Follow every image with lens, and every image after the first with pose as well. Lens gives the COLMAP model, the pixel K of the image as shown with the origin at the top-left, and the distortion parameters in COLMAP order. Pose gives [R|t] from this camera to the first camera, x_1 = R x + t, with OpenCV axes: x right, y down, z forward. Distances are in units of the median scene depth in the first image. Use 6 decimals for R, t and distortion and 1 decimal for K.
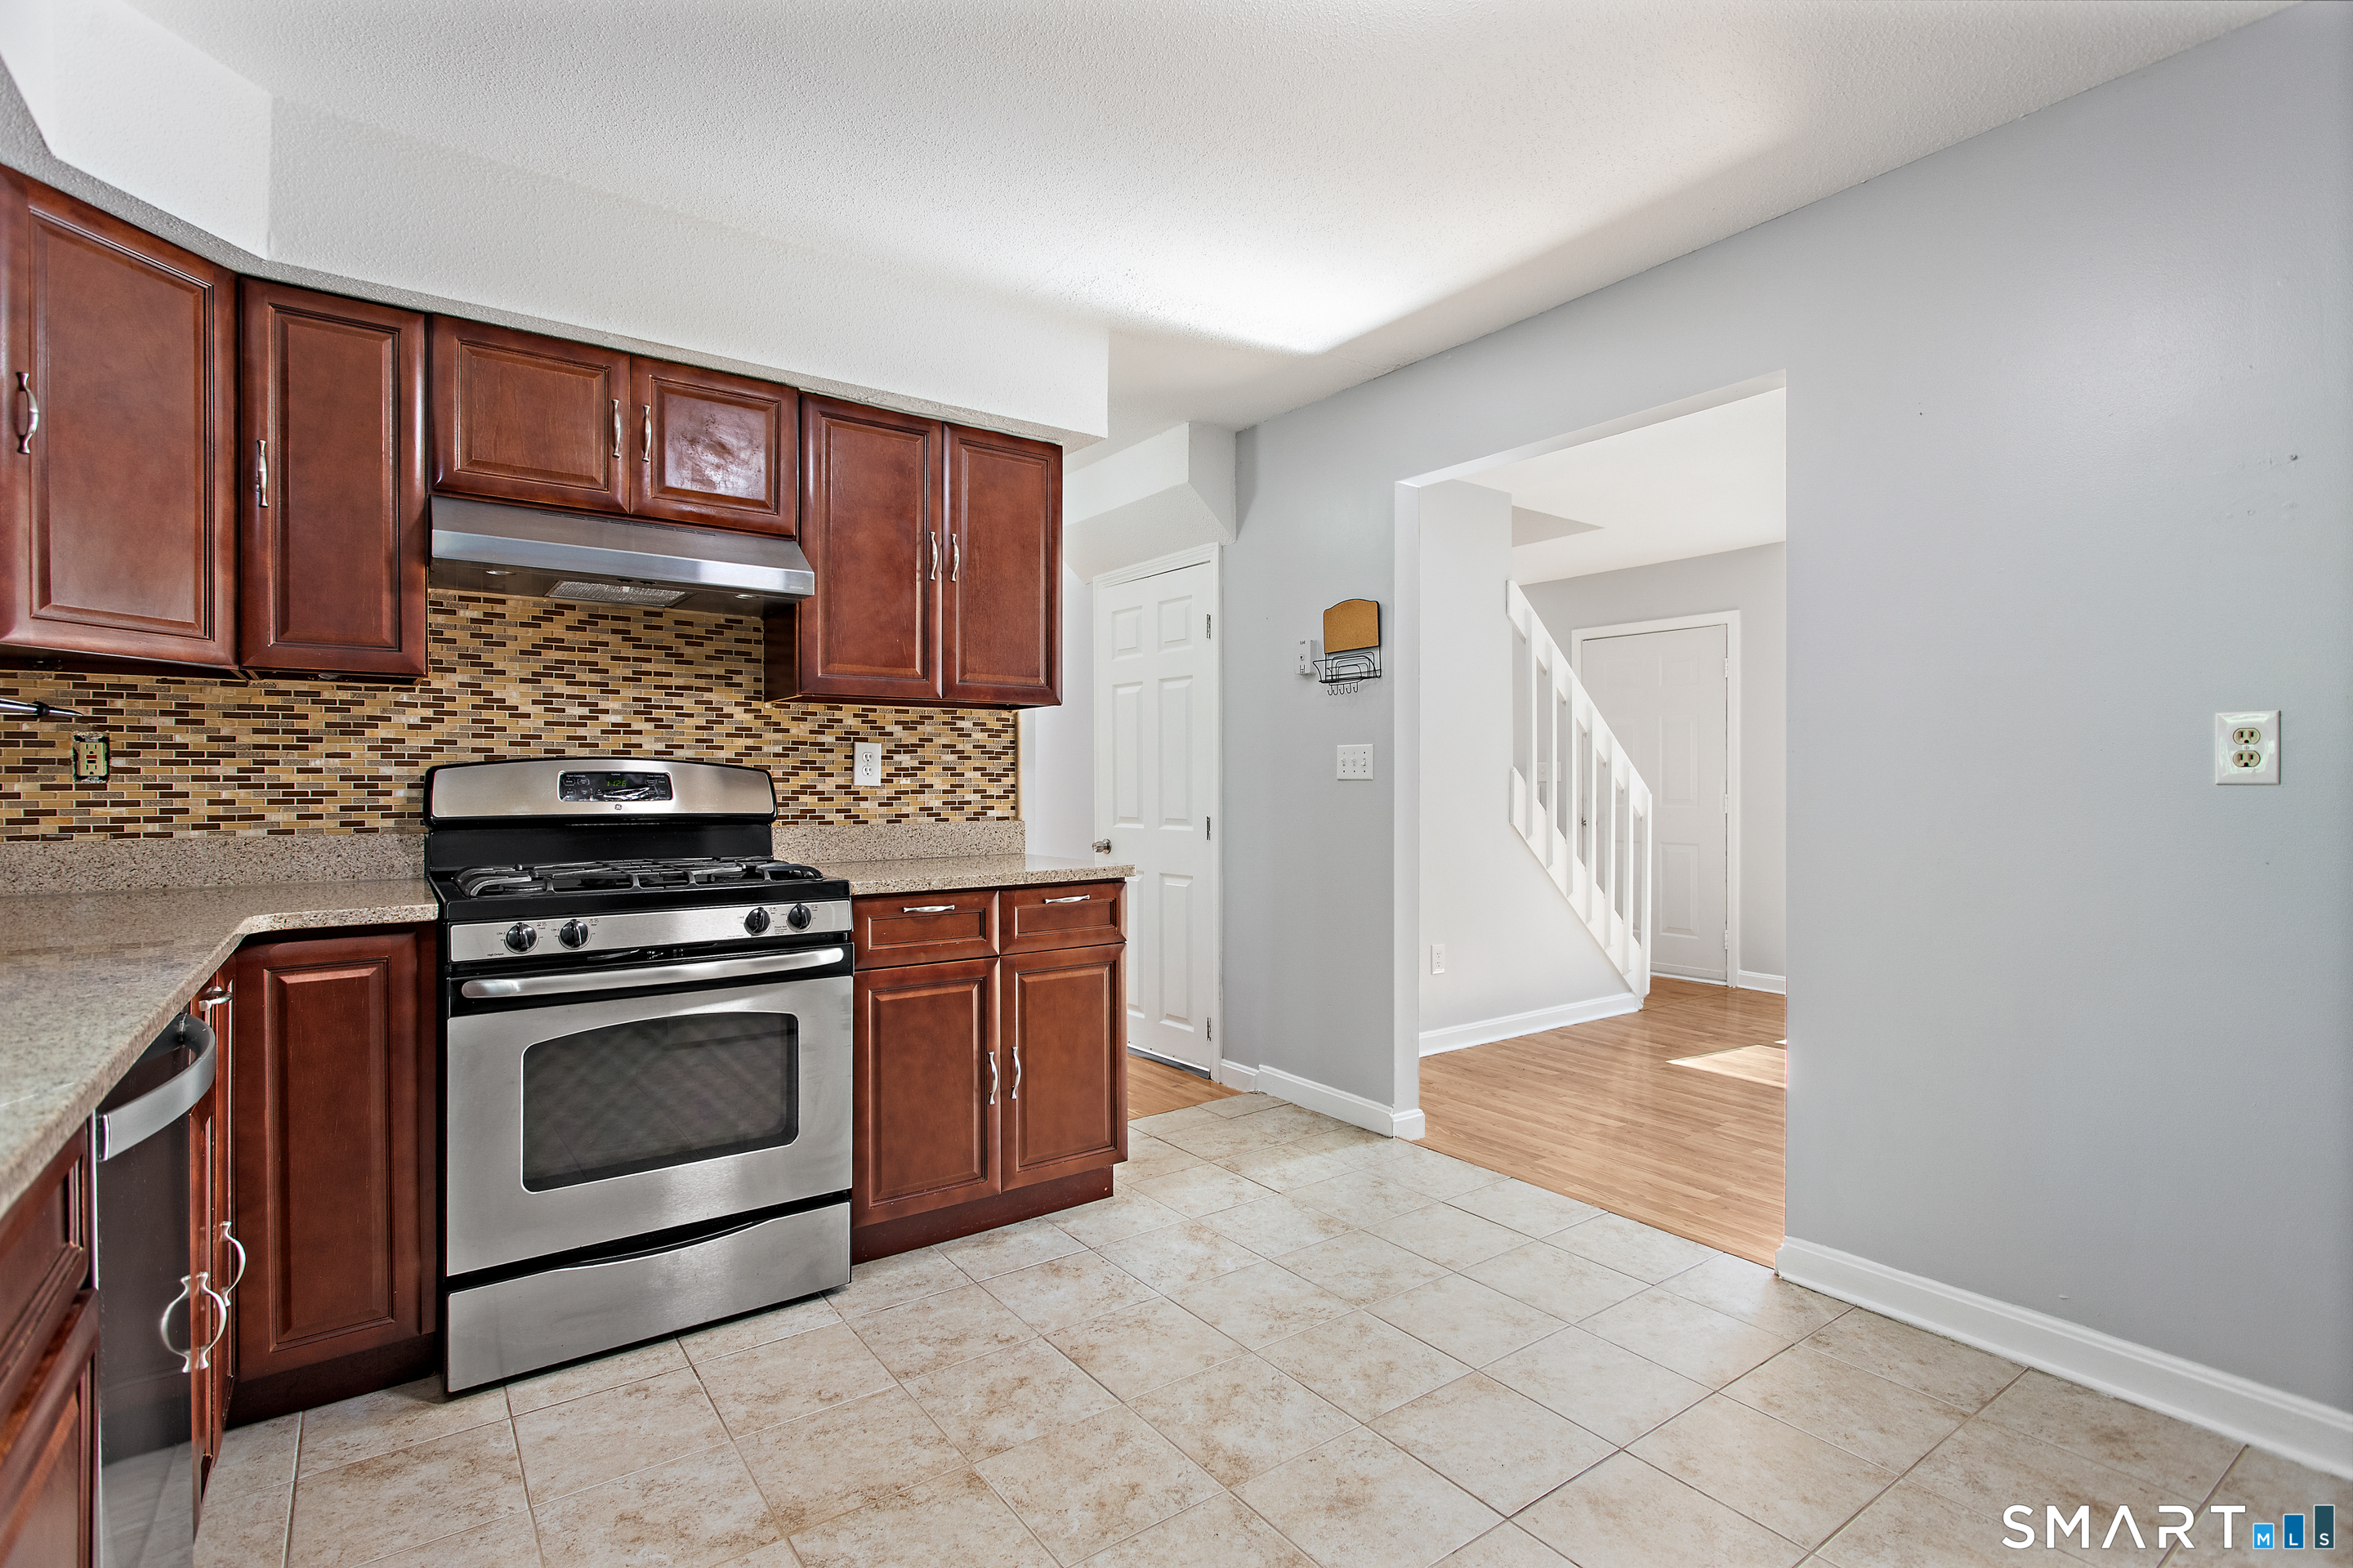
lens RADIAL K [[1114.4, 0, 1160.4], [0, 1114.4, 775.3], [0, 0, 1]] dist [-0.003947, 0.003873]
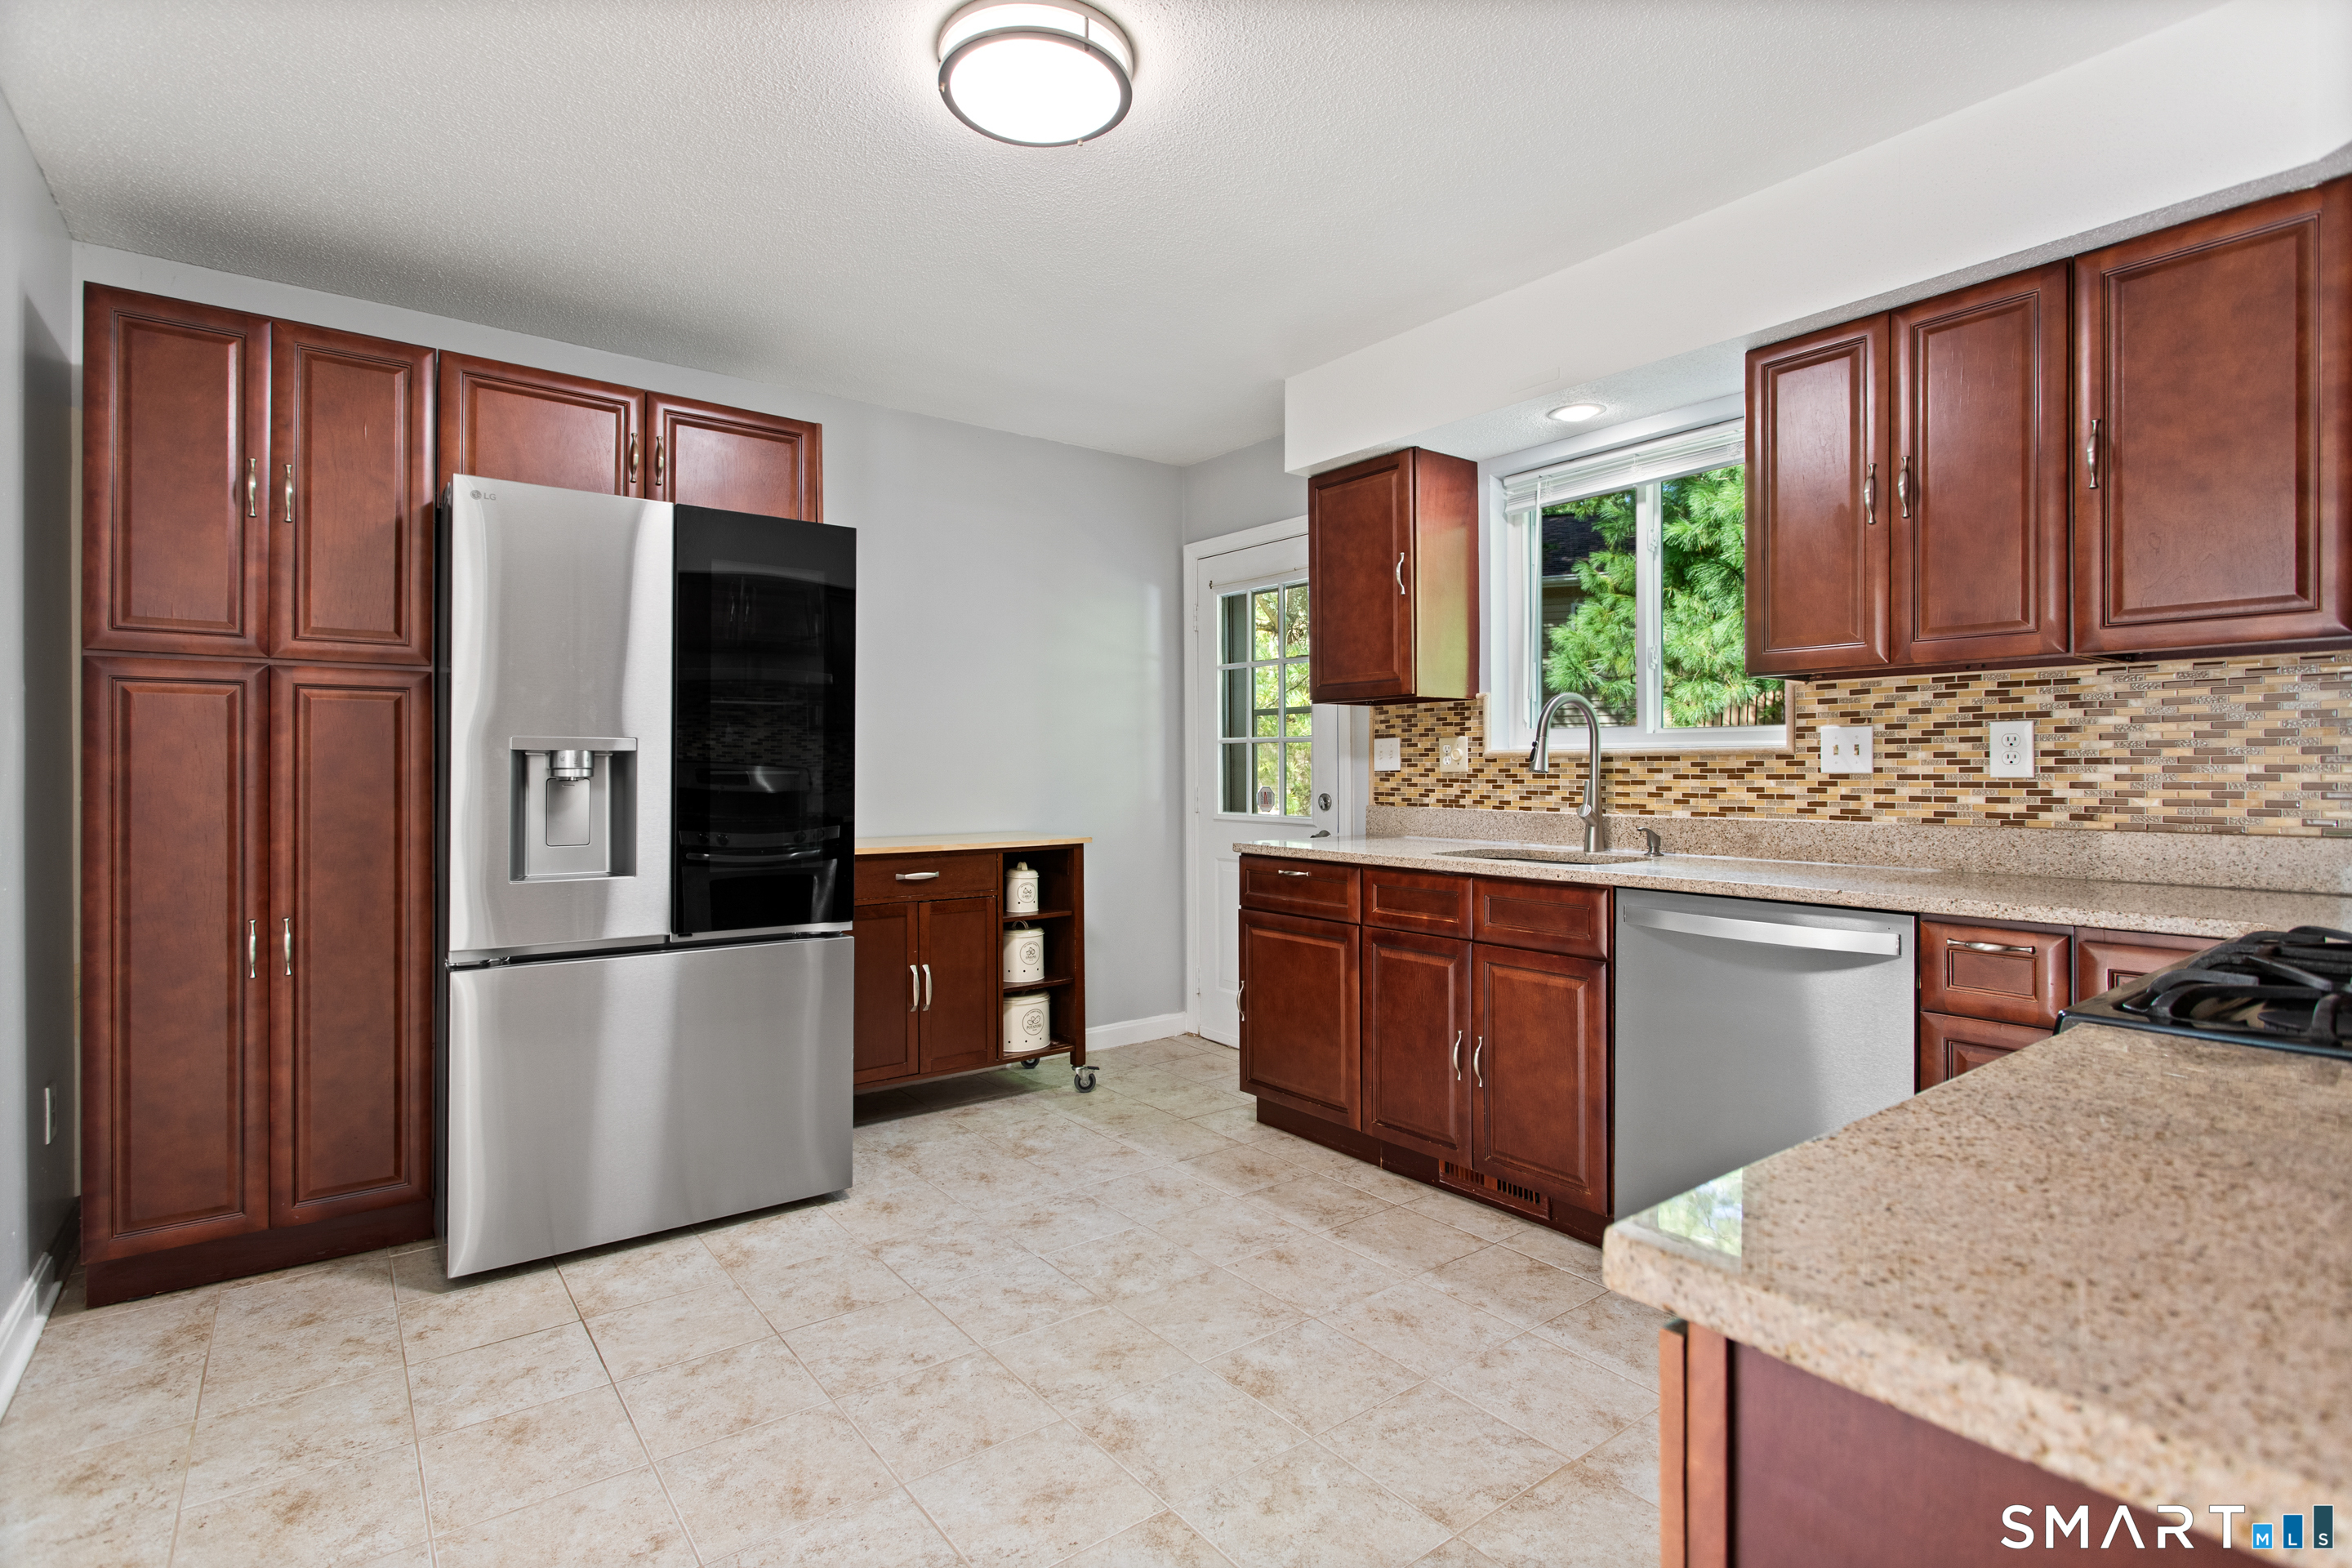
lens RADIAL K [[1113.9, 0, 1165.7], [0, 1113.9, 766.2], [0, 0, 1]] dist [-0.003947, 0.003873]
pose [[-0.999573, 0.000775, -0.029194, 0.059571], [0.001010, 0.999967, -0.008016, 0.005248], [0.029187, -0.008042, -0.999542, 1.274497]]
